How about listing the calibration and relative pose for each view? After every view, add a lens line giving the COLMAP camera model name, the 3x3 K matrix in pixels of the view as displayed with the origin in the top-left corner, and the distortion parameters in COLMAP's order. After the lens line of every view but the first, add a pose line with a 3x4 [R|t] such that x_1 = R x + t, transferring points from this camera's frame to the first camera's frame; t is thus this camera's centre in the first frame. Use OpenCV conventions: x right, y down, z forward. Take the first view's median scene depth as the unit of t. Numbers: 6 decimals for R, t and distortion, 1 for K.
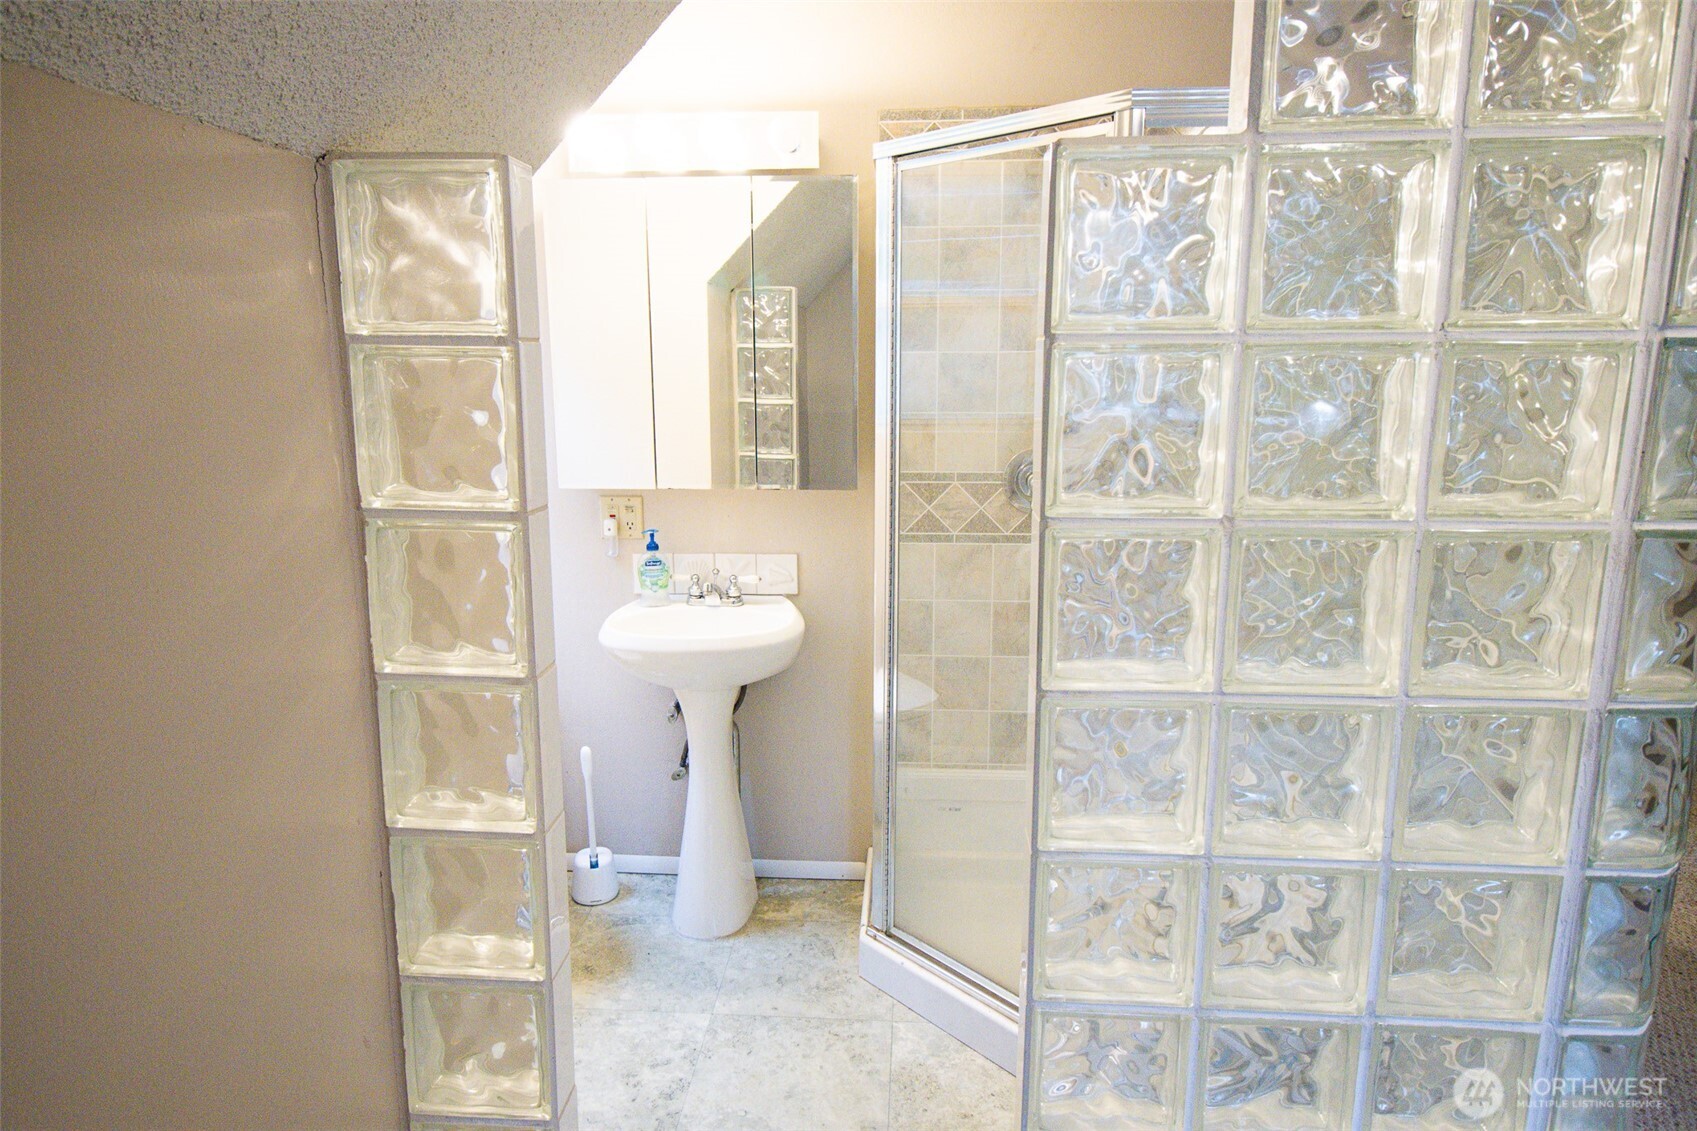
lens RADIAL K [[1052.8, 0, 820.6], [0, 1052.8, 562.6], [0, 0, 1]] dist [0.004969, -0.002400]
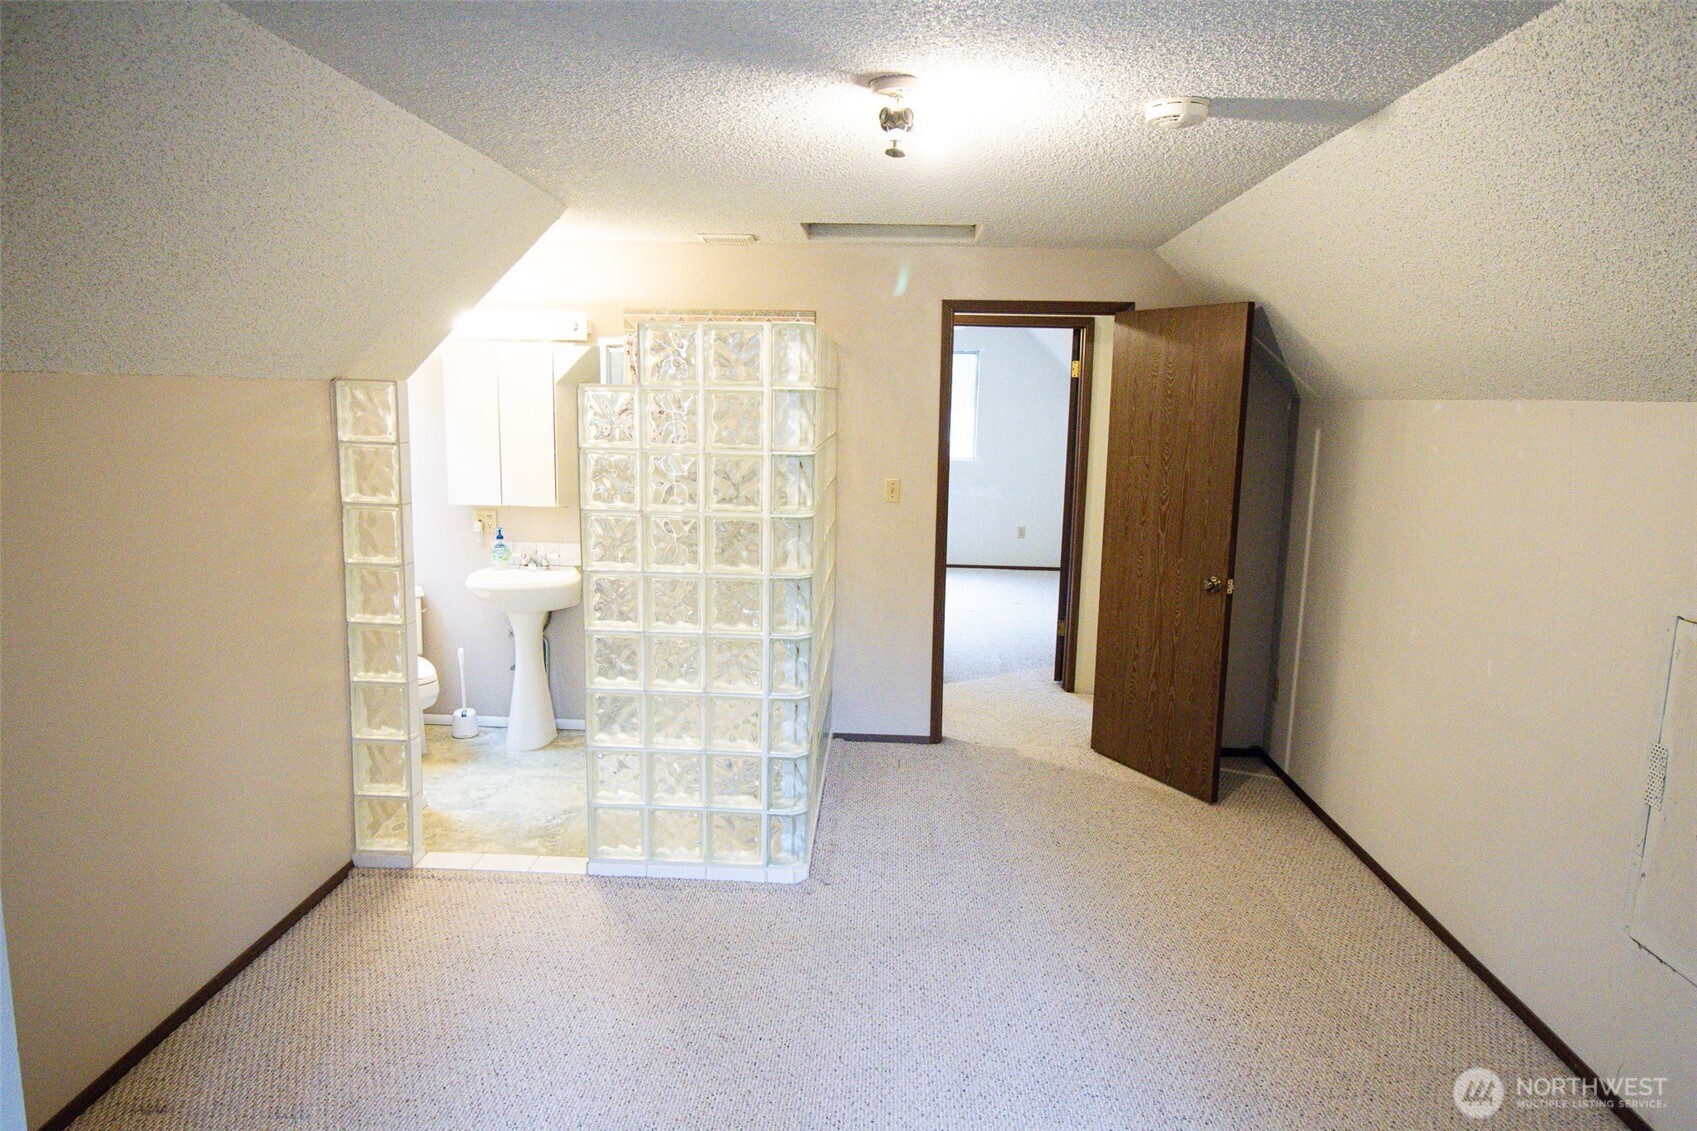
lens RADIAL K [[1051.4, 0, 829.1], [0, 1051.4, 565.0], [0, 0, 1]] dist [0.005062, -0.003035]
pose [[0.999286, 0.019590, 0.032310, 0.741651], [-0.018395, 0.999151, -0.036877, 0.189241], [-0.033005, 0.036256, 0.998797, -1.760174]]
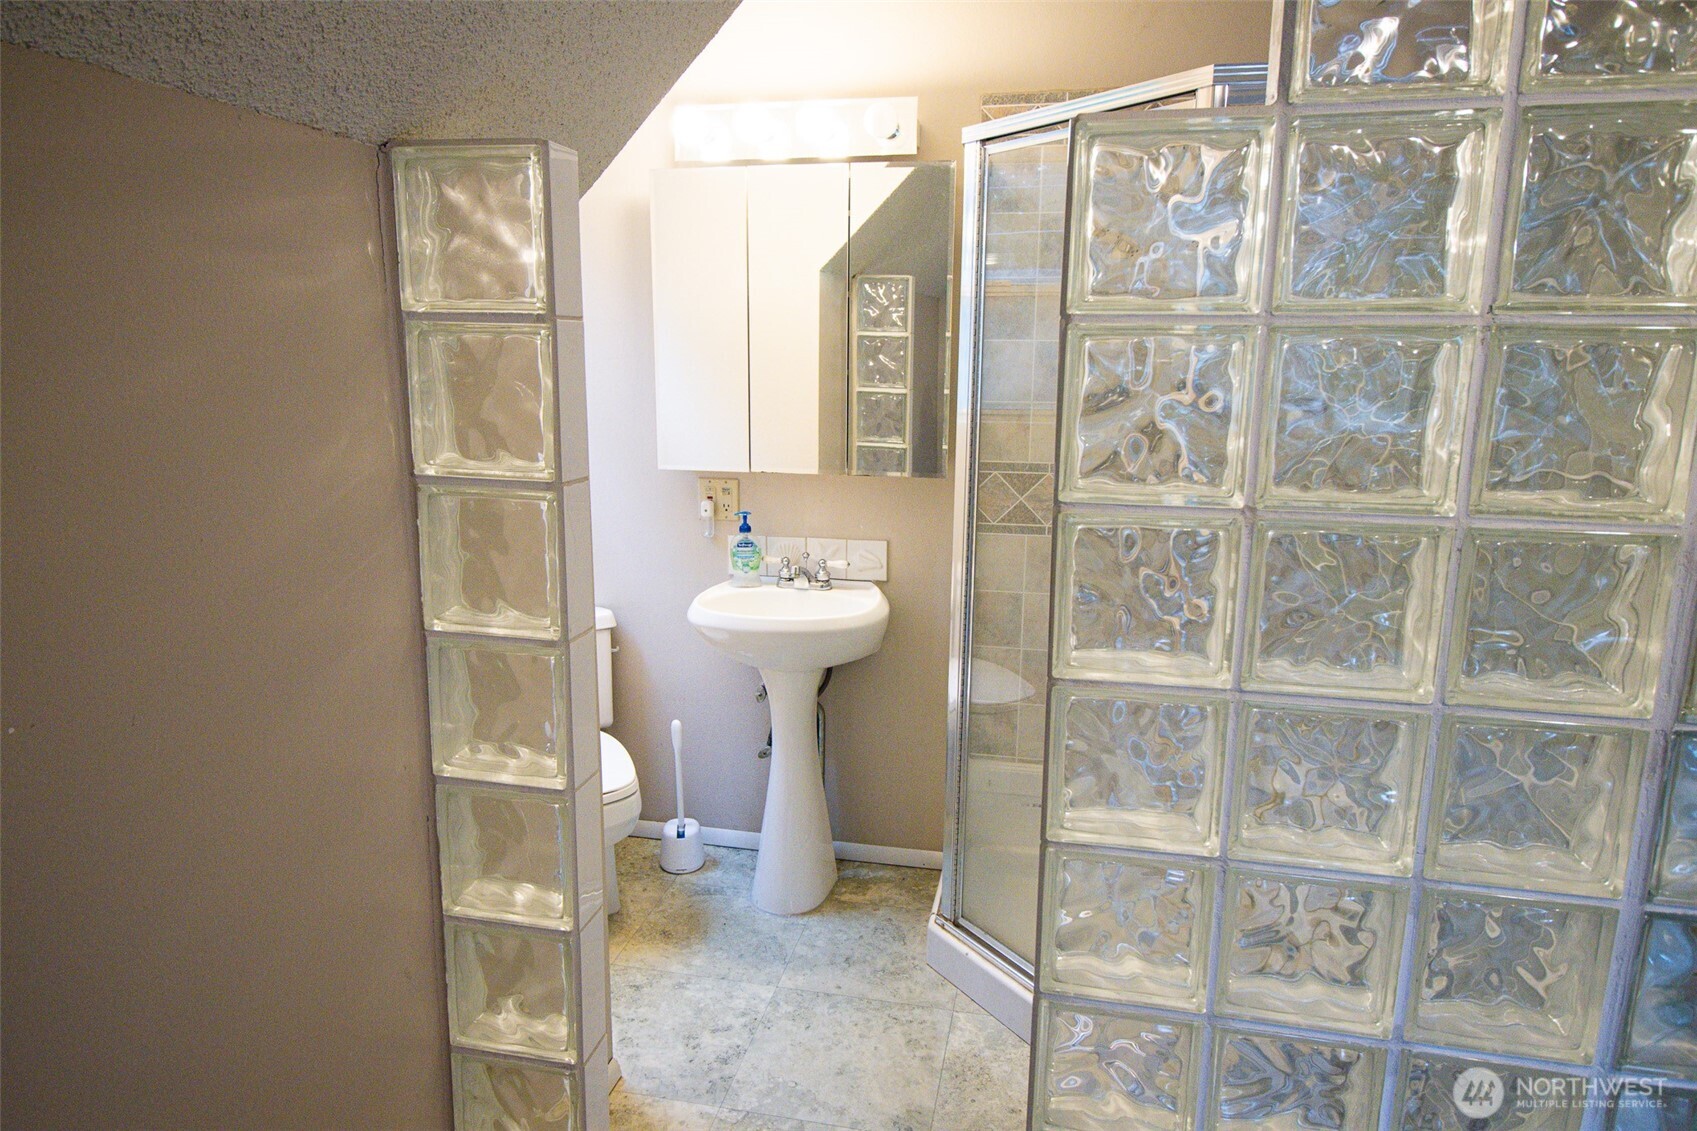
lens RADIAL K [[1051.4, 0, 829.1], [0, 1051.4, 565.0], [0, 0, 1]] dist [0.005062, -0.003035]
pose [[0.990340, 0.038642, -0.133169, 0.122976], [-0.037420, 0.999232, 0.011667, 0.011262], [0.133518, -0.006572, 0.991025, -0.001588]]
